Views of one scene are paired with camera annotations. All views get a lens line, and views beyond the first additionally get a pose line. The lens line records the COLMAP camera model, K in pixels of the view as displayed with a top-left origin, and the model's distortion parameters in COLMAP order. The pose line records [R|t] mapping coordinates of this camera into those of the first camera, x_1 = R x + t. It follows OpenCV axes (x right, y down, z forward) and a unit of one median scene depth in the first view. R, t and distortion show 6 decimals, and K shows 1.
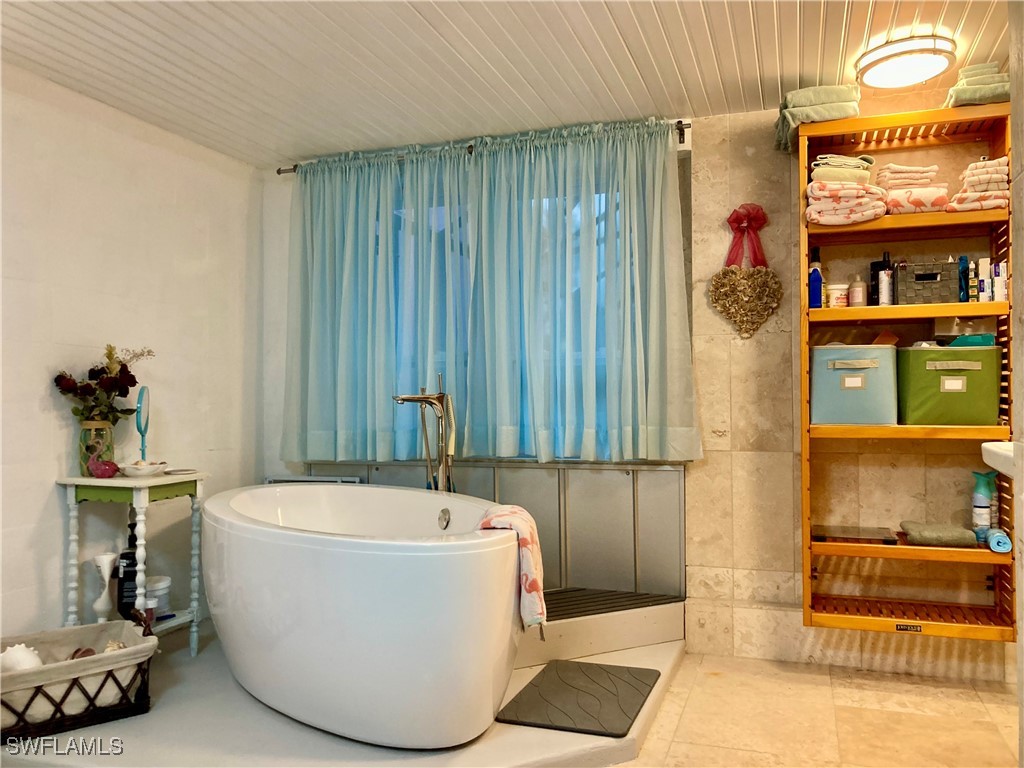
lens RADIAL K [[839.2, 0, 510.8], [0, 839.2, 384.0], [0, 0, 1]] dist [0.012444, -0.004952]
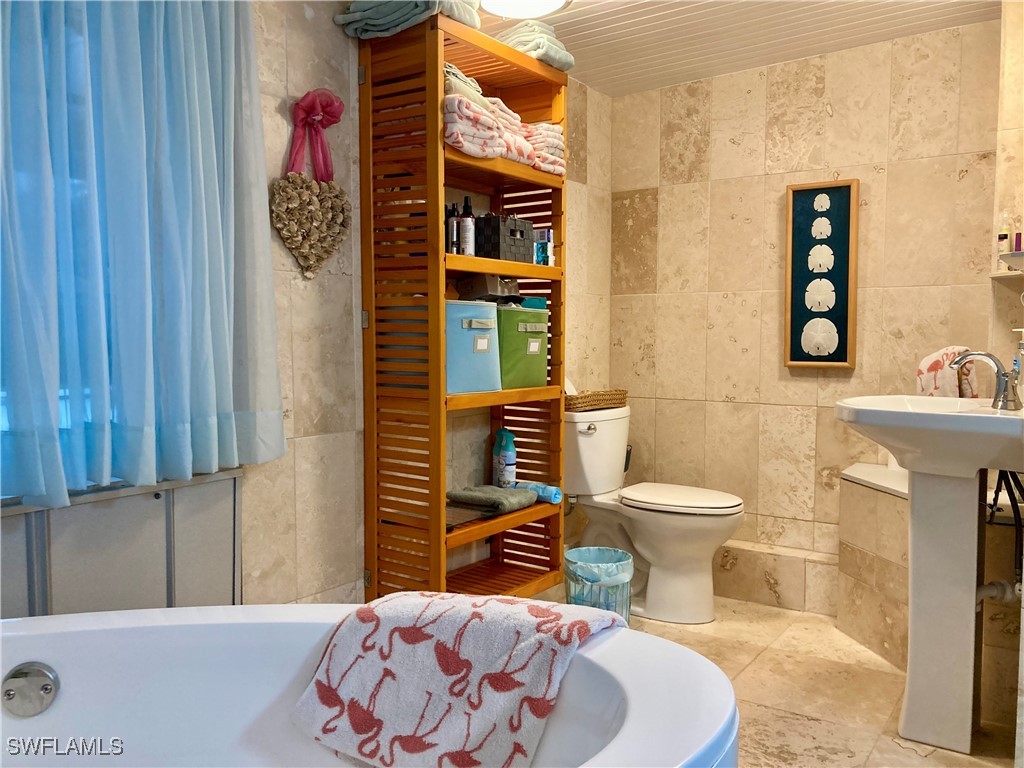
lens RADIAL K [[839.2, 0, 510.0], [0, 839.2, 386.6], [0, 0, 1]] dist [0.012444, -0.004952]
pose [[0.289012, -0.053837, 0.955810, -0.362109], [-0.022617, 0.997755, 0.063038, -0.012099], [-0.957058, -0.039836, 0.287146, 0.629288]]
